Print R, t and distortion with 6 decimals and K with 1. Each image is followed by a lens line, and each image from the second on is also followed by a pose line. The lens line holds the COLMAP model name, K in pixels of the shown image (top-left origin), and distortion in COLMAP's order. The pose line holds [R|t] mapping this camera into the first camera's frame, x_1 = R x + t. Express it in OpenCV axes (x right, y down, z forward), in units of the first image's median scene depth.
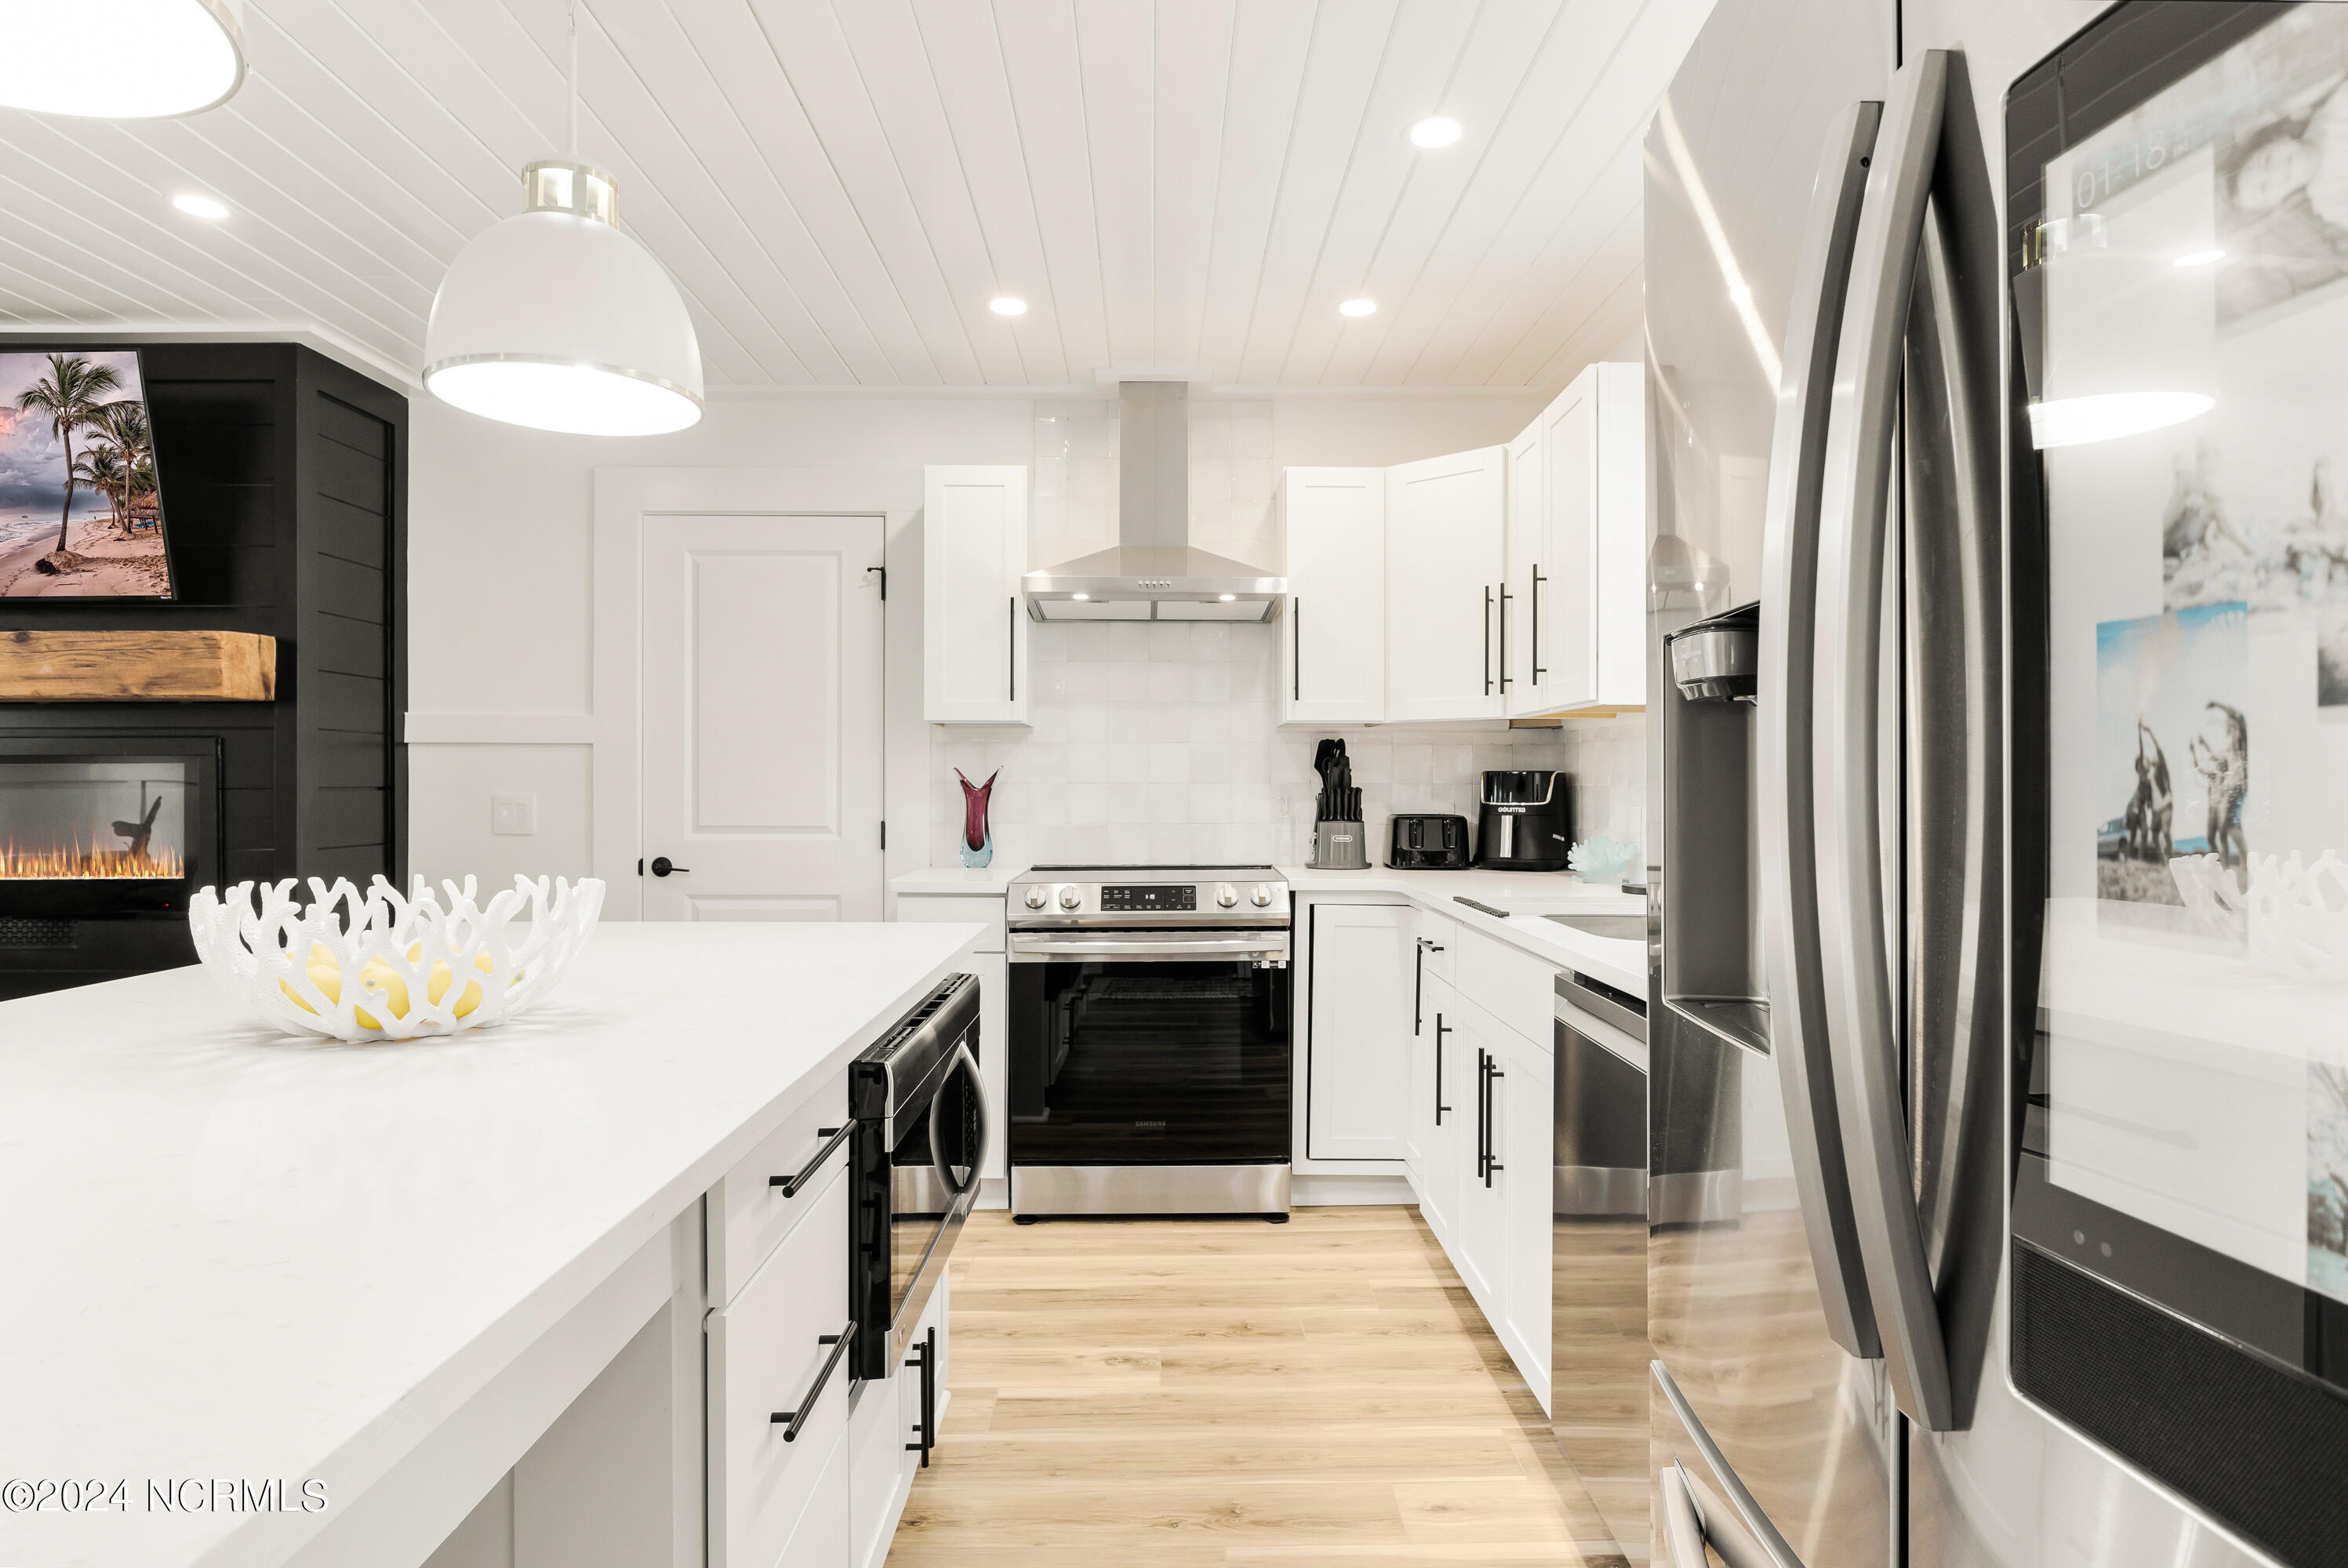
lens RADIAL K [[1302.0, 0, 1202.1], [0, 1302.0, 829.8], [0, 0, 1]] dist [-0.000422, -0.033581]
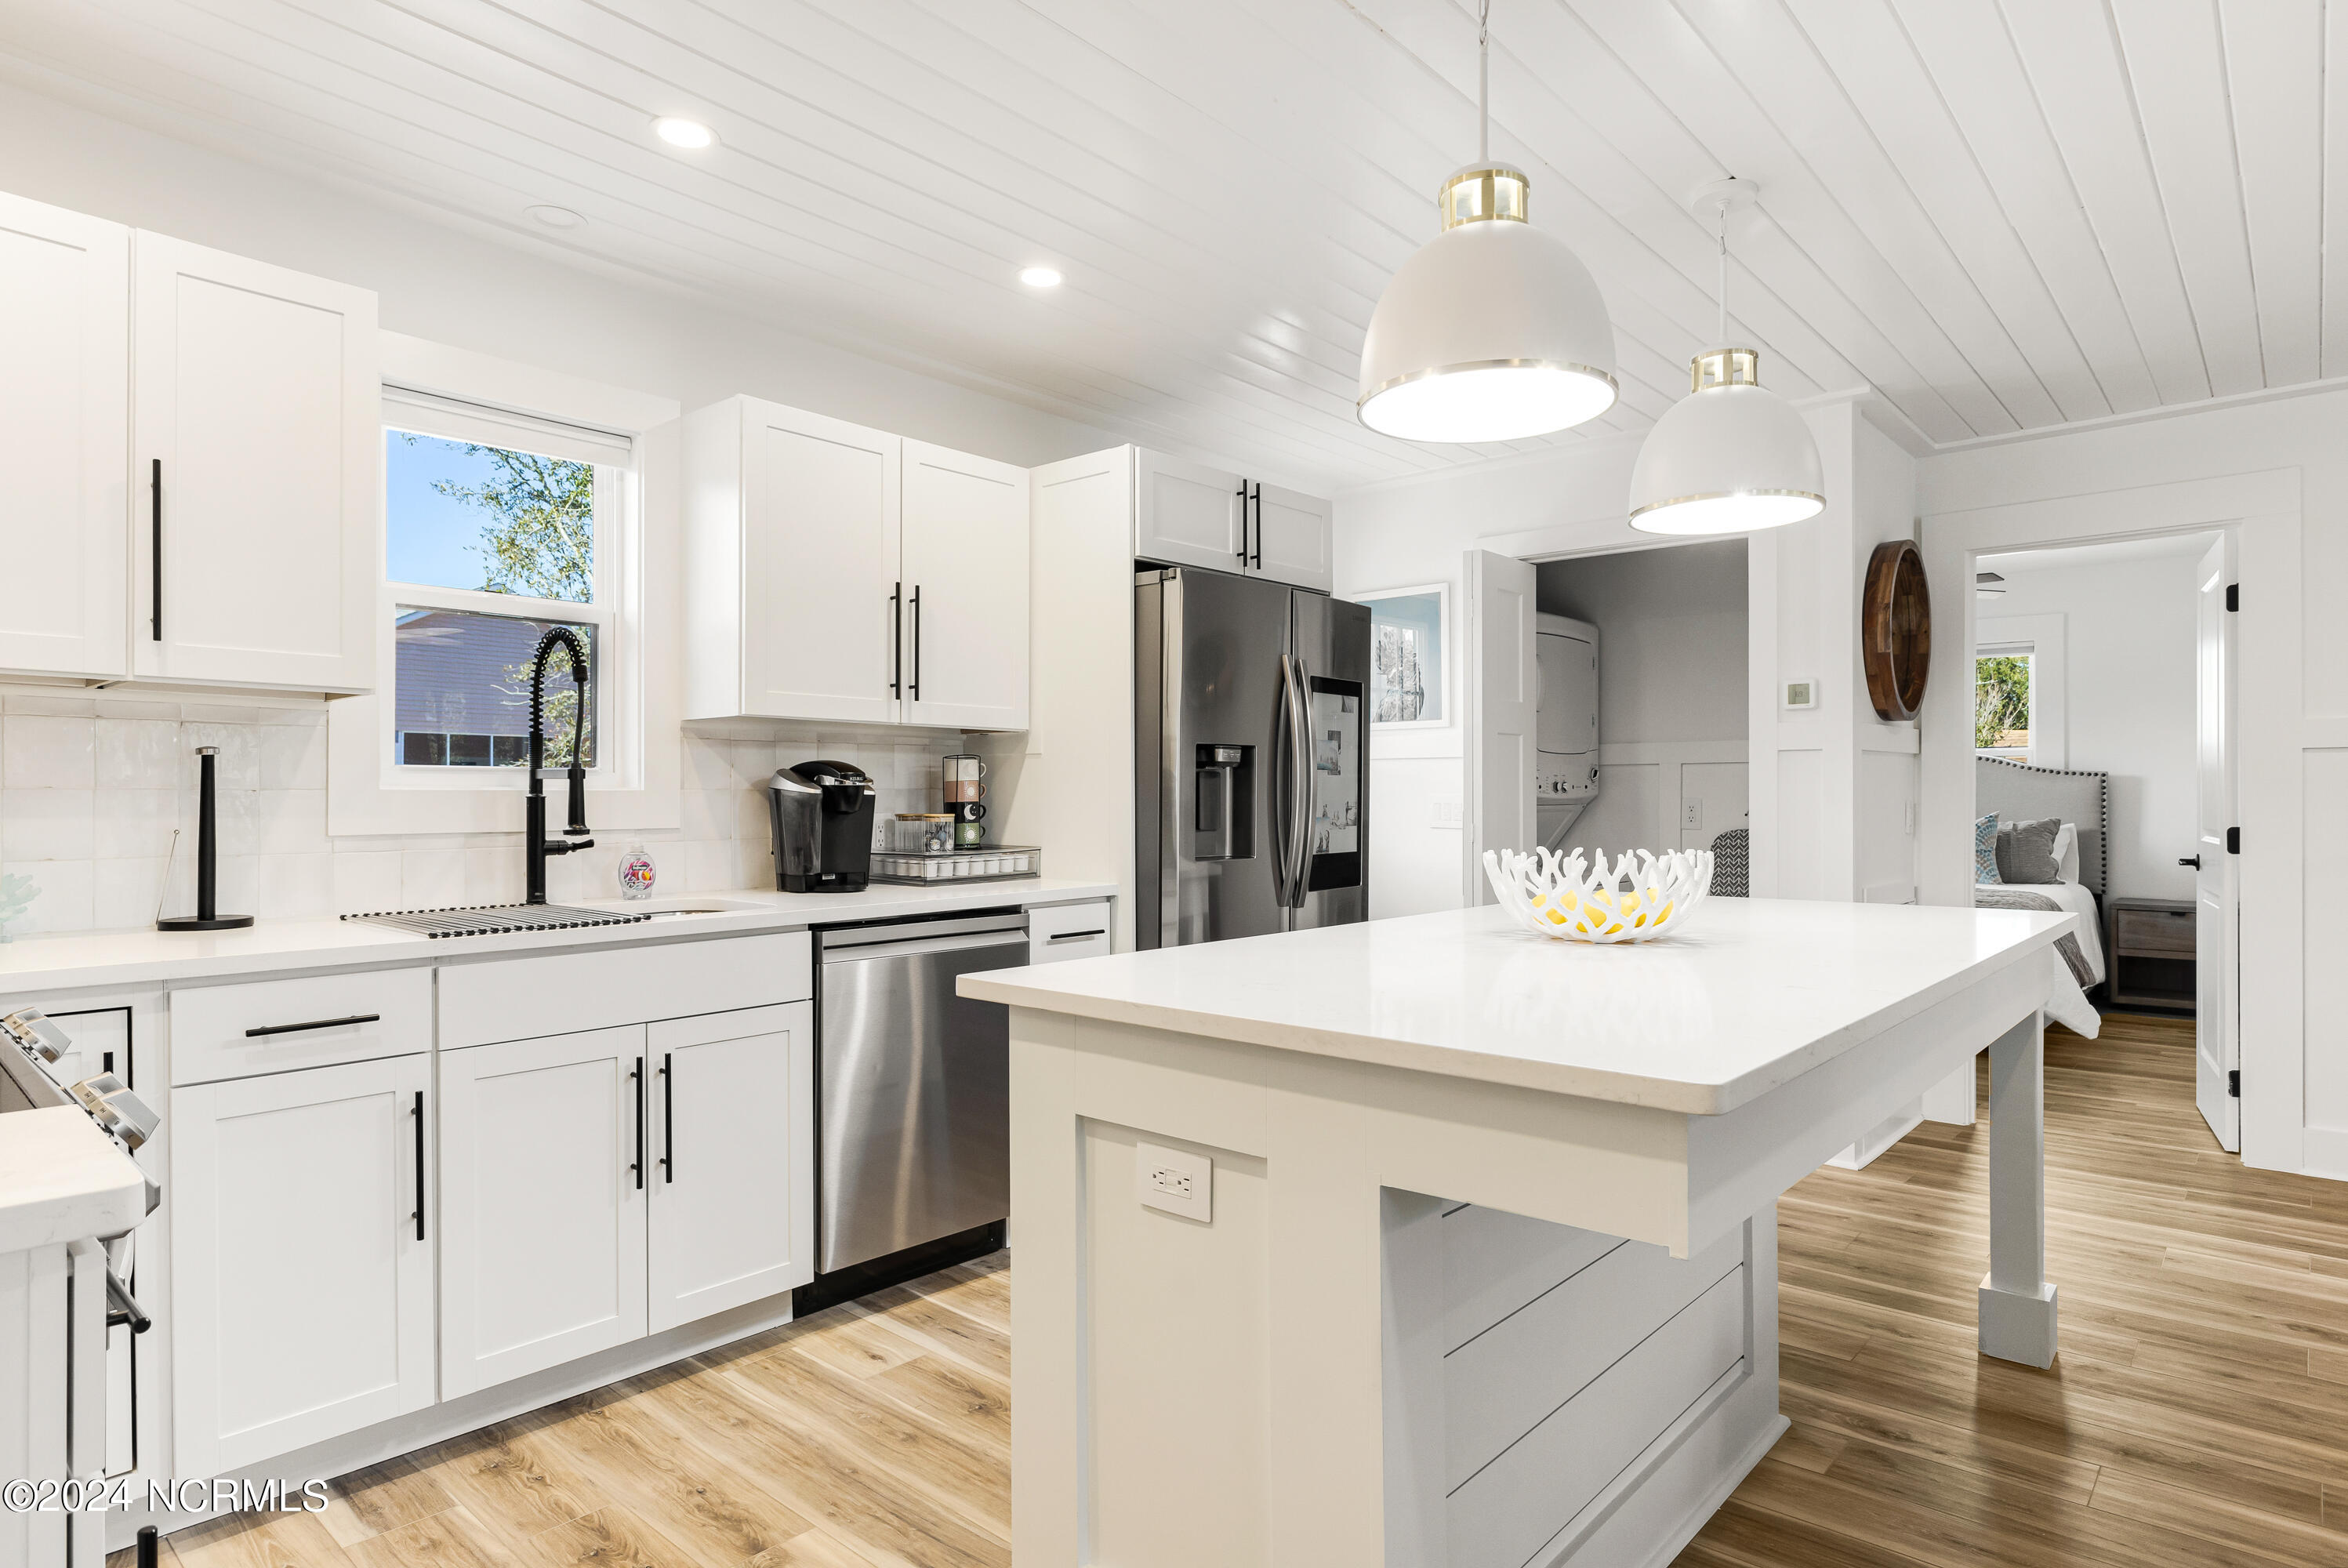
lens RADIAL K [[1283.5, 0, 1177.7], [0, 1283.5, 787.9], [0, 0, 1]] dist [-0.000662, -0.009401]
pose [[-0.732513, 0.001030, 0.680752, -0.540822], [0.021033, 0.999556, 0.021120, -0.035594], [-0.680428, 0.029789, -0.732209, 1.027267]]
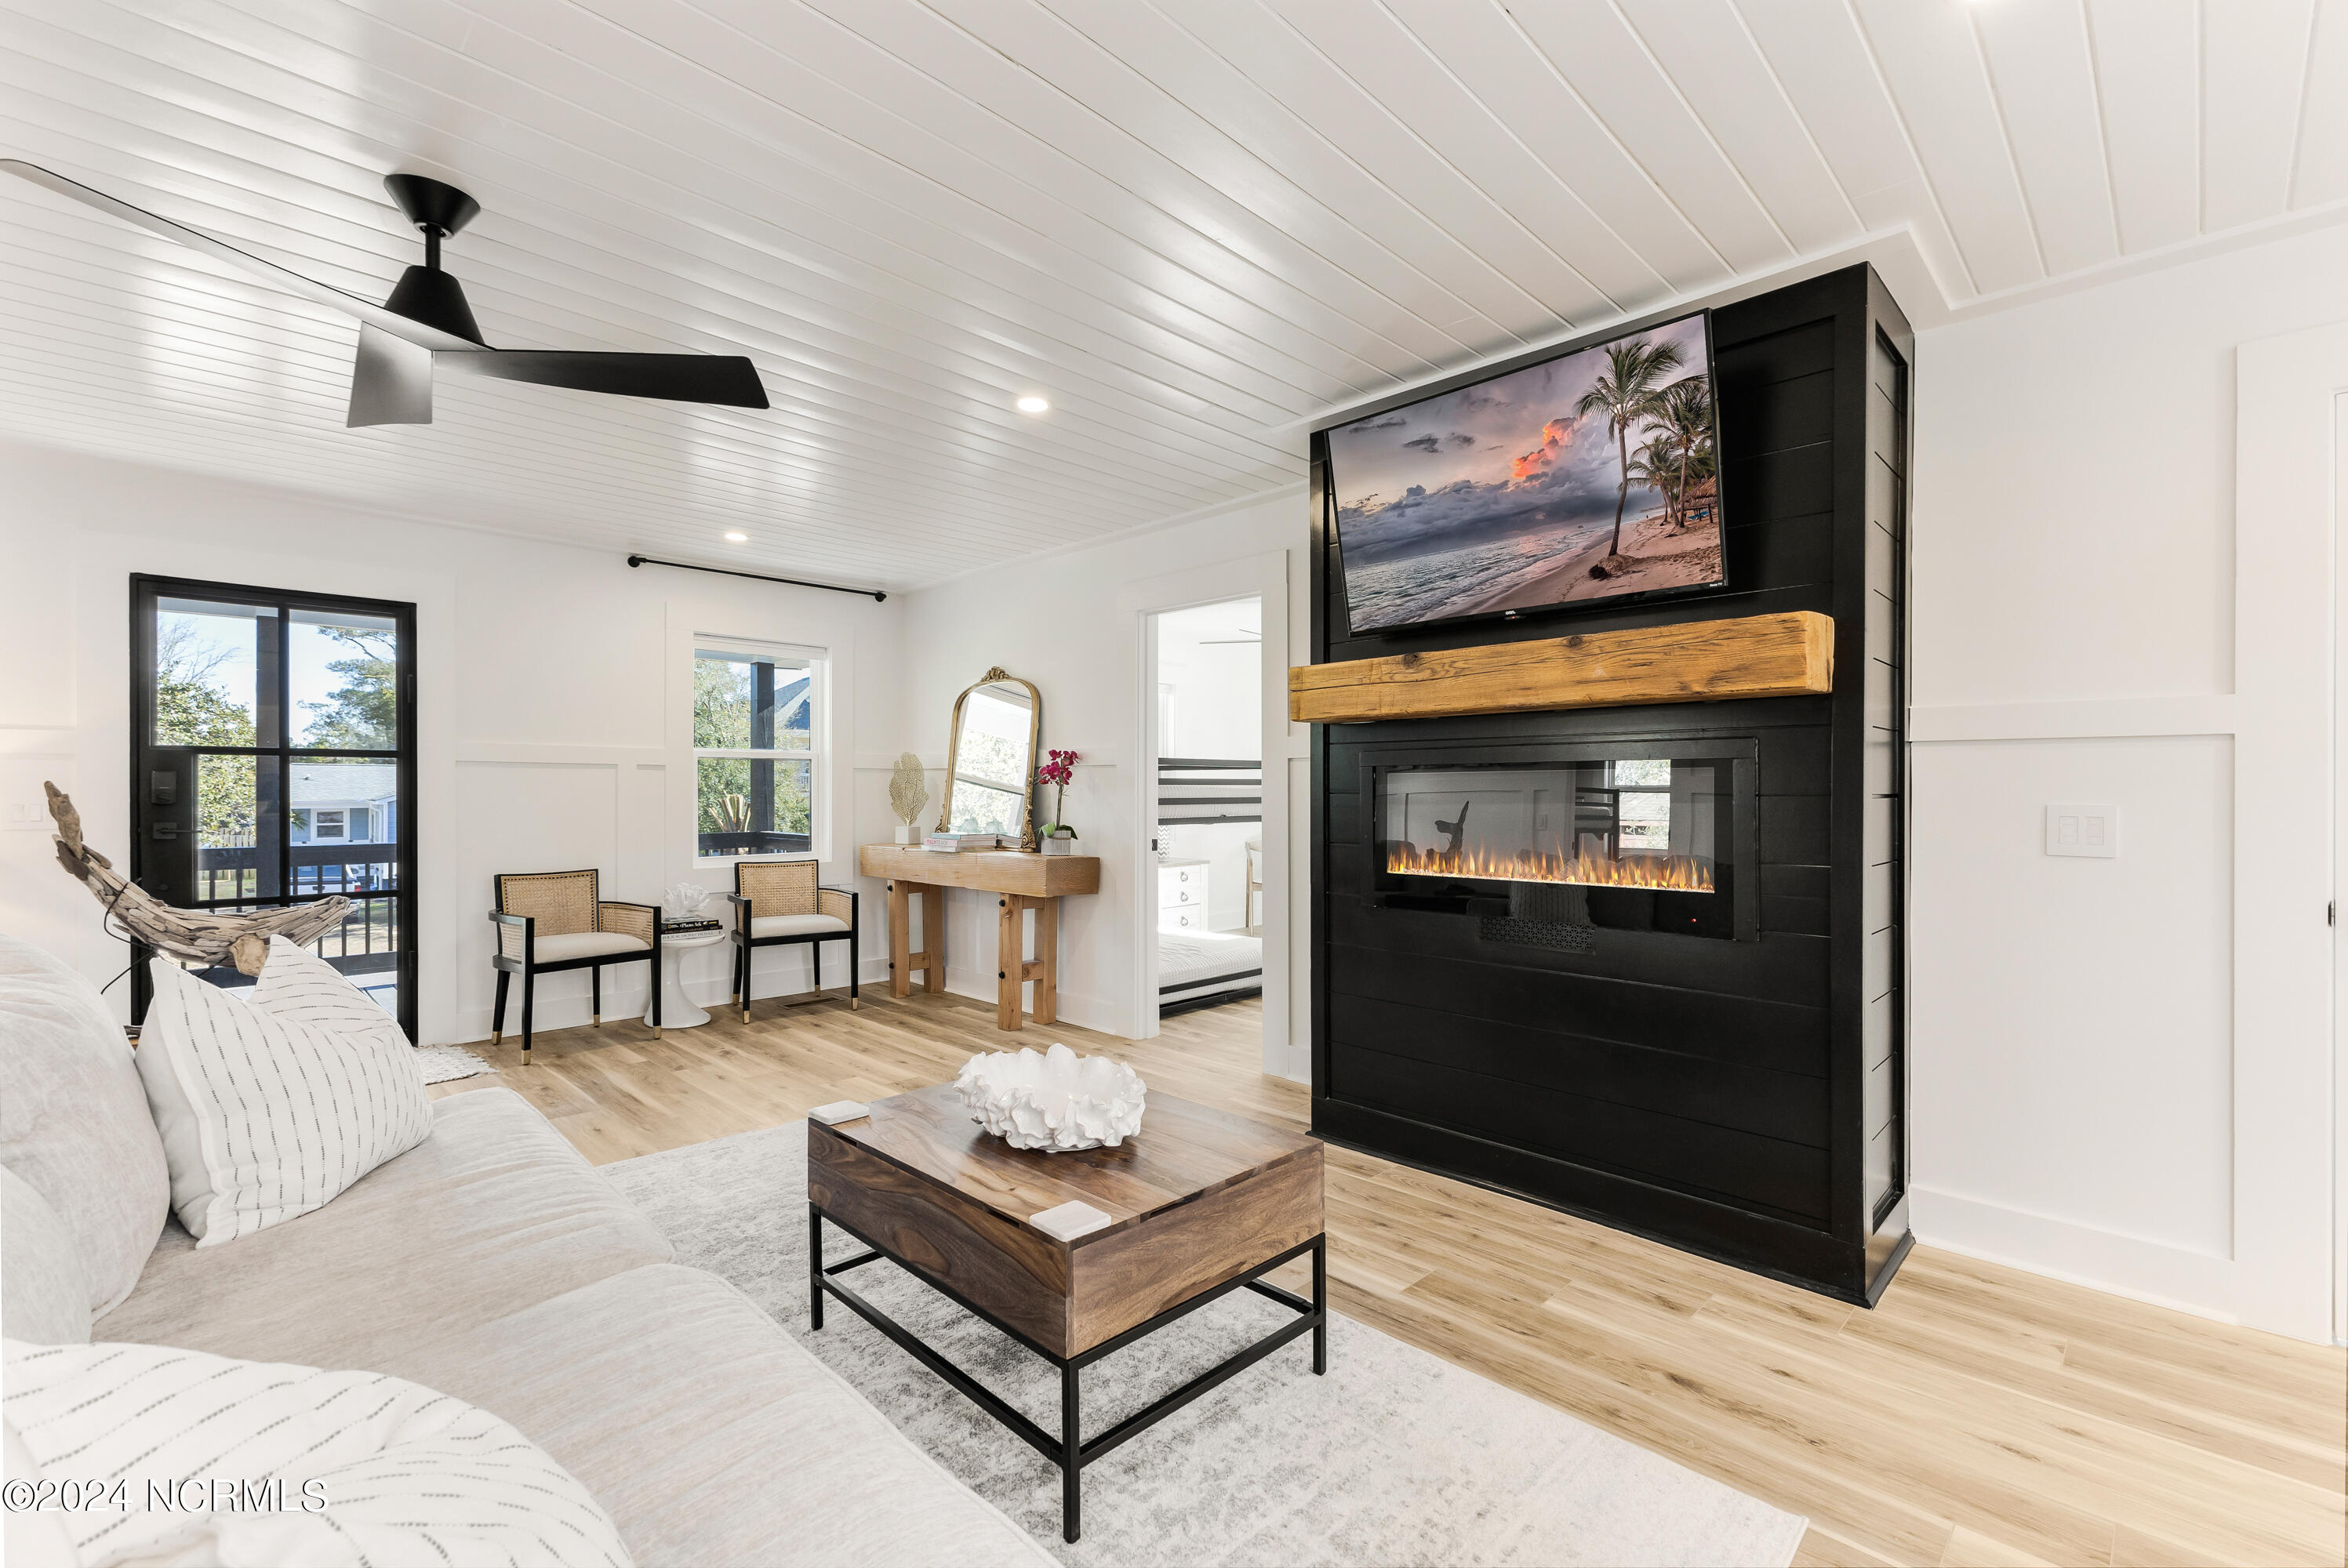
lens RADIAL K [[1016.3, 0, 1171.4], [0, 1016.3, 784.0], [0, 0, 1]] dist [0.013920, 0.000181]
pose [[0.681978, -0.005478, -0.731353, -0.522338], [-0.026408, 0.999135, -0.032109, -0.007246], [0.730896, 0.041212, 0.681243, 0.206085]]
